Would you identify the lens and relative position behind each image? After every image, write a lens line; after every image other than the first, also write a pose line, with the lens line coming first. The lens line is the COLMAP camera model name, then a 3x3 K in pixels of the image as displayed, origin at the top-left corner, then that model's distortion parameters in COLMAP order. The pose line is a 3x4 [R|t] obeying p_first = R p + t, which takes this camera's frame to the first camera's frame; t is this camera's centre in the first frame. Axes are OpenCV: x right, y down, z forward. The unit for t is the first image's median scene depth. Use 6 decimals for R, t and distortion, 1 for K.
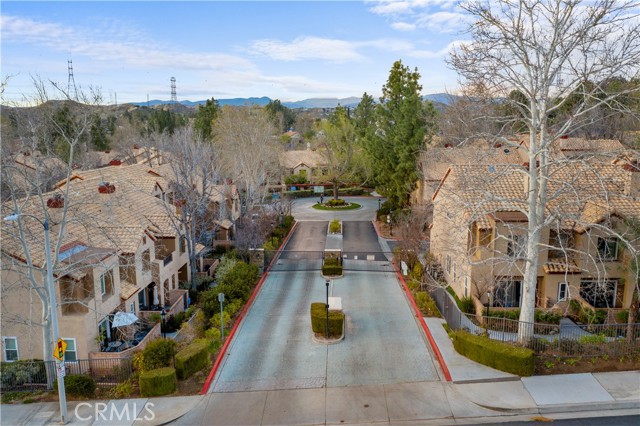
lens RADIAL K [[509.5, 0, 320.0], [0, 509.5, 213.0], [0, 0, 1]] dist [0.001448, 0.010975]
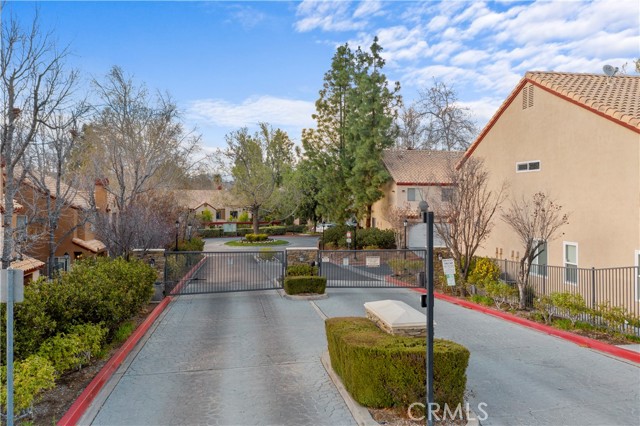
lens RADIAL K [[509.5, 0, 320.0], [0, 509.5, 213.0], [0, 0, 1]] dist [0.001448, 0.010975]
pose [[0.978456, 0.007739, 0.206312, -0.043412], [0.023402, 0.988700, -0.148073, 0.076984], [-0.205127, 0.149711, 0.967217, 0.326352]]
